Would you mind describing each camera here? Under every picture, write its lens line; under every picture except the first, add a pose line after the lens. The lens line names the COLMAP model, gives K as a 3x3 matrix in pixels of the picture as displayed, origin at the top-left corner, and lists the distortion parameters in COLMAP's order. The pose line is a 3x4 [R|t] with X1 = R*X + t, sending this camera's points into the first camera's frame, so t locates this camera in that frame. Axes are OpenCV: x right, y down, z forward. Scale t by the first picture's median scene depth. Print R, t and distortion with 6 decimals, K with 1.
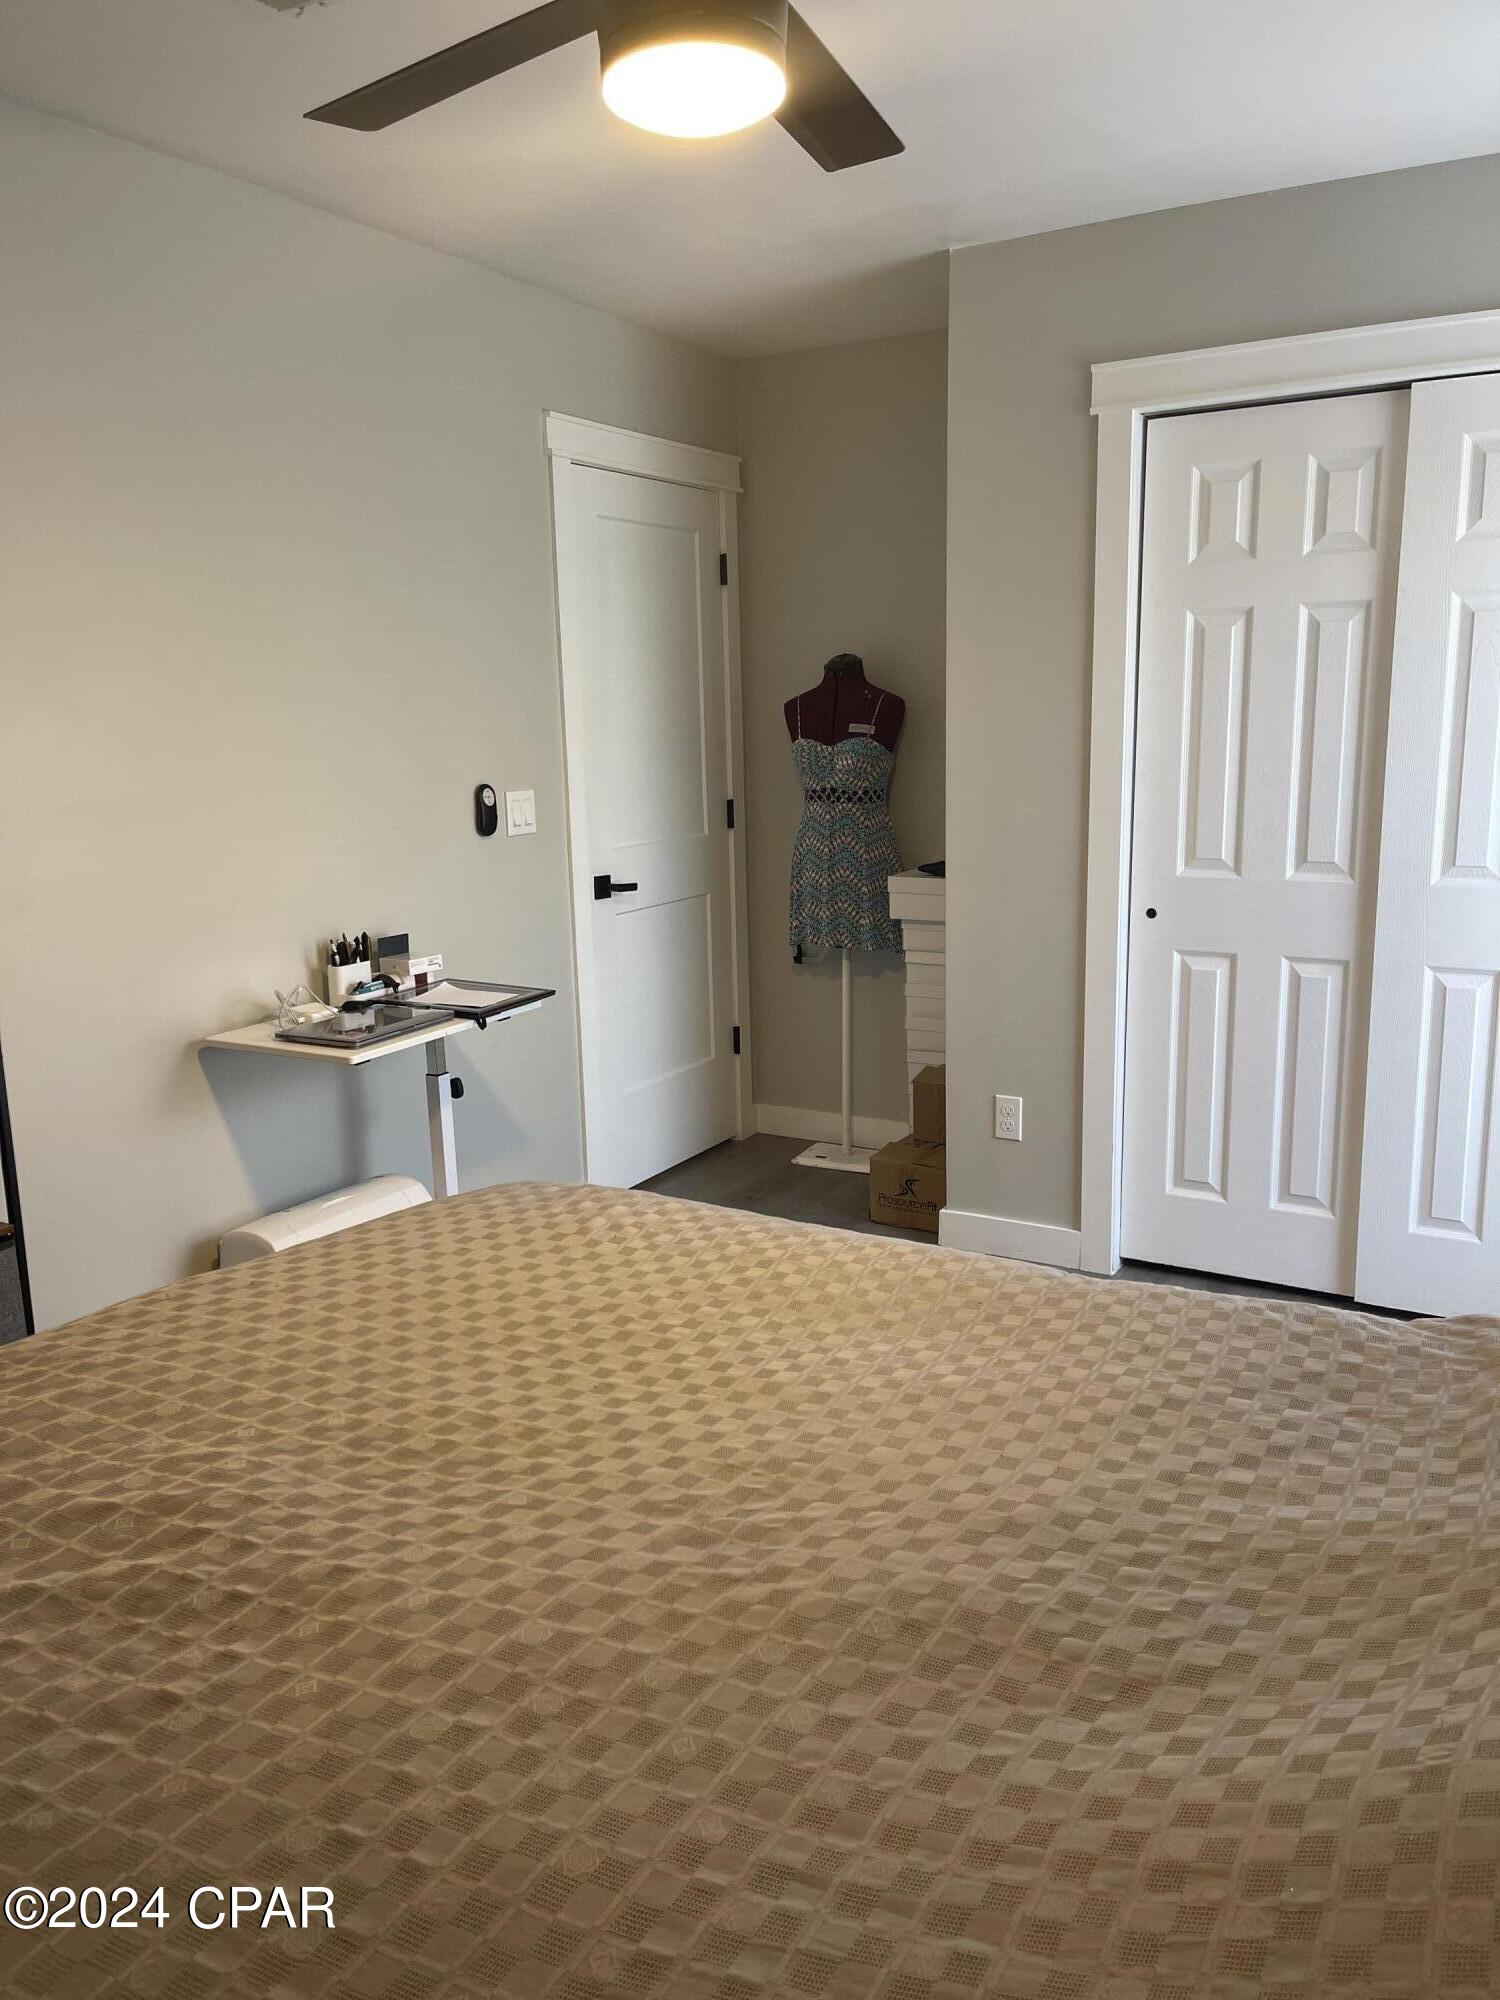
lens RADIAL K [[1512.5, 0, 750.0], [0, 1512.5, 1000.0], [0, 0, 1]] dist [0.068841, -0.108028]
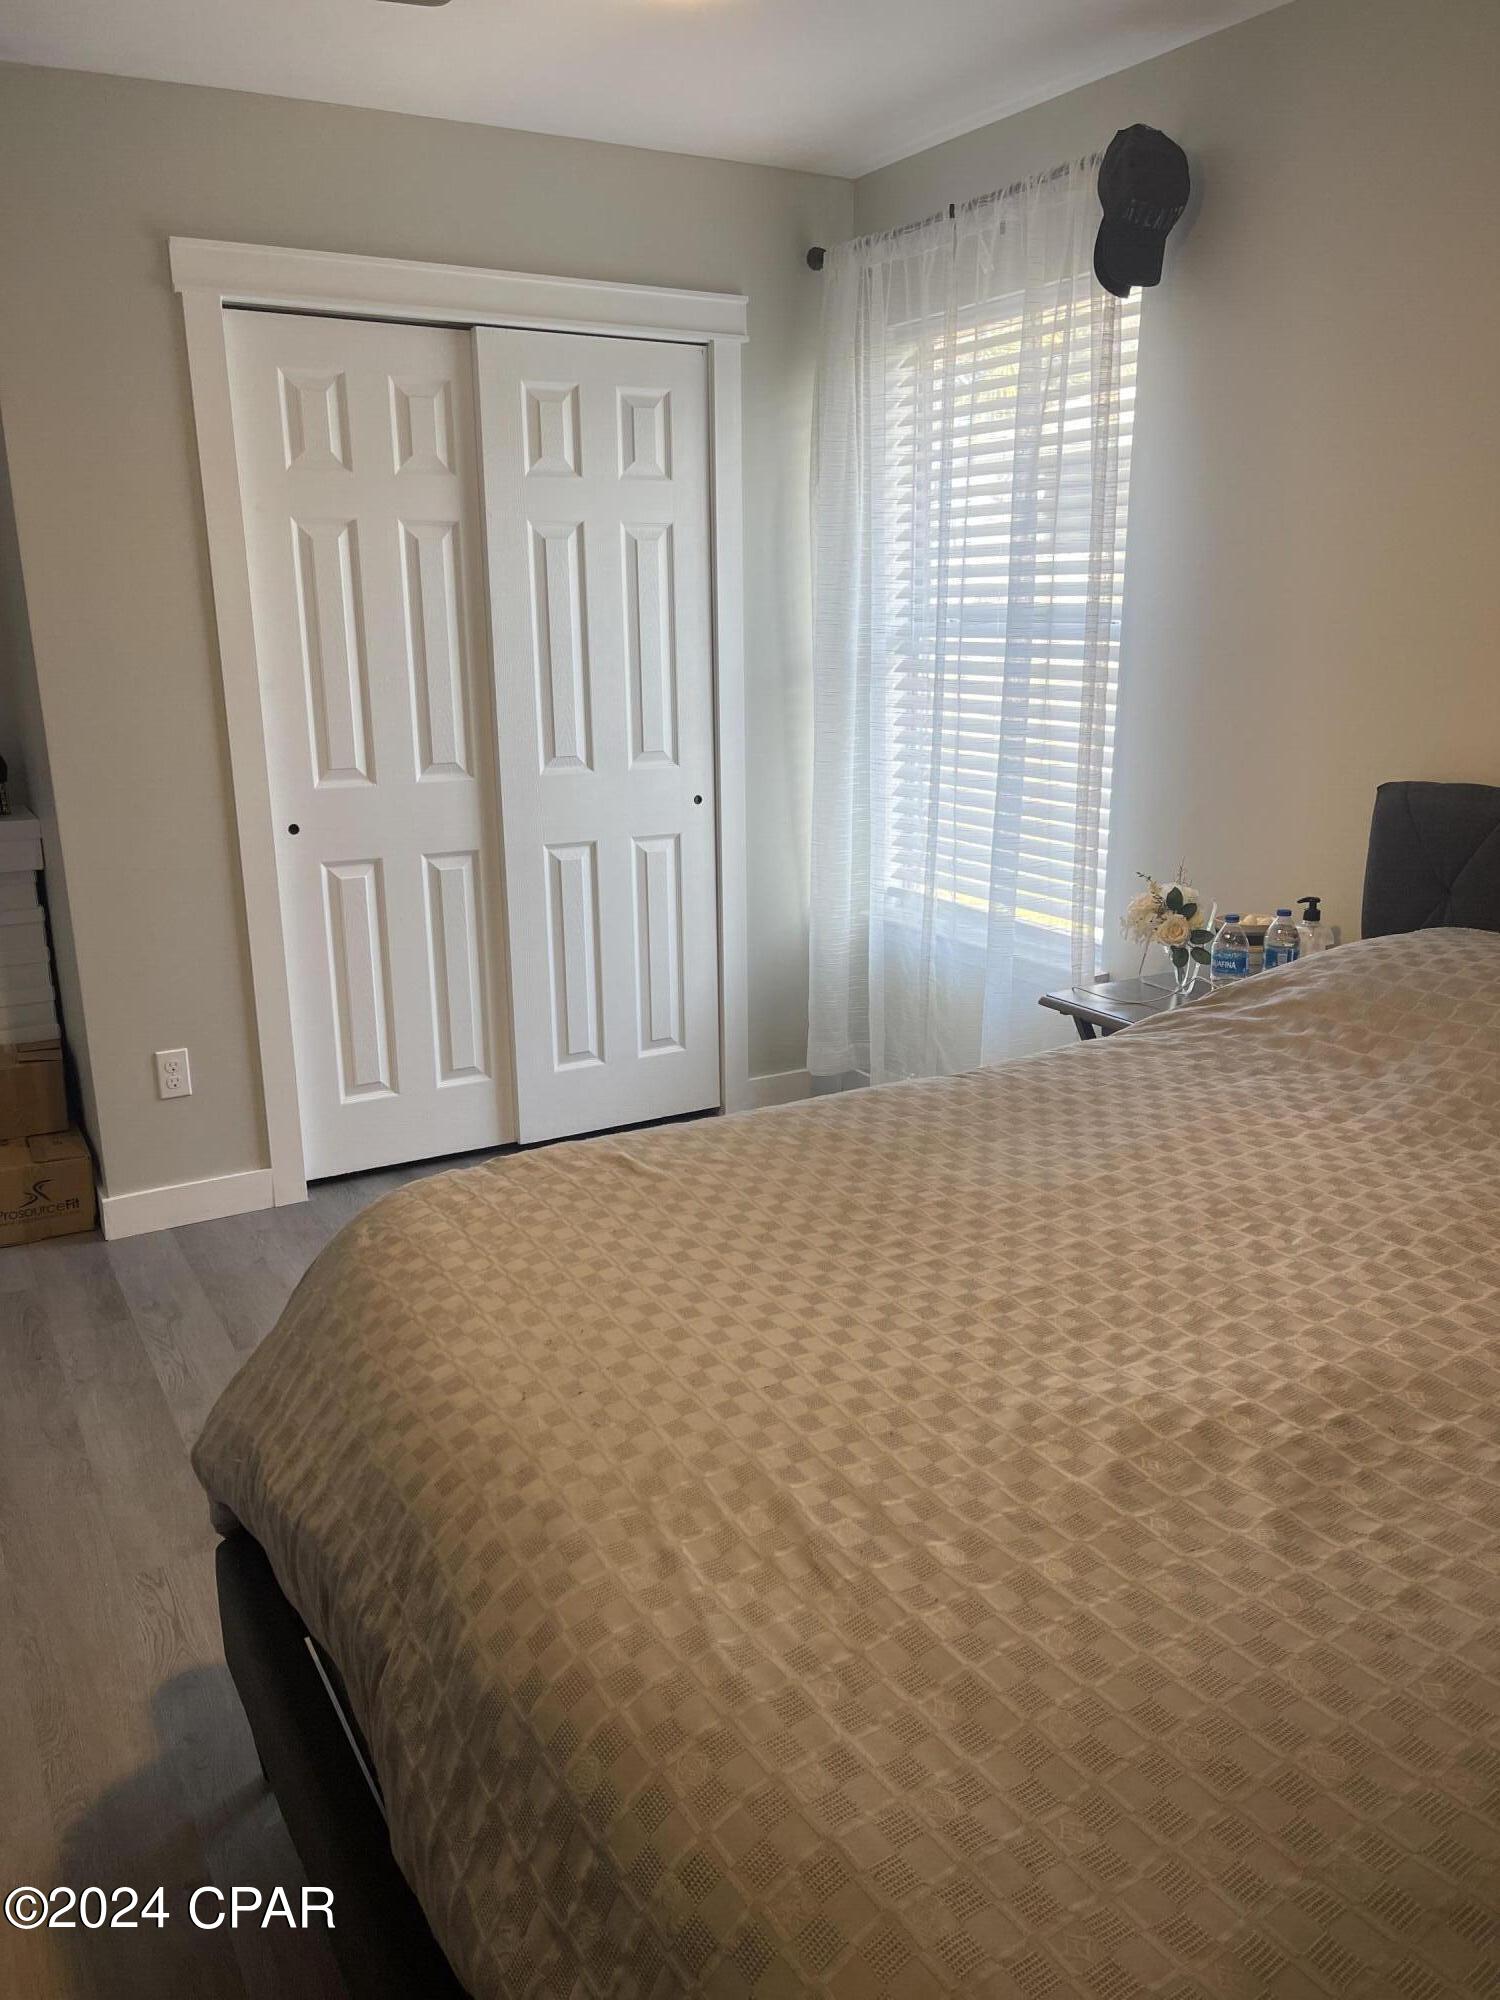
lens RADIAL K [[1512.5, 0, 750.0], [0, 1512.5, 1000.0], [0, 0, 1]] dist [0.068841, -0.108028]
pose [[0.489188, -0.201203, 0.848653, -0.478326], [0.160710, 0.977160, 0.139032, -0.041070], [-0.857244, 0.068374, 0.510350, 0.268353]]
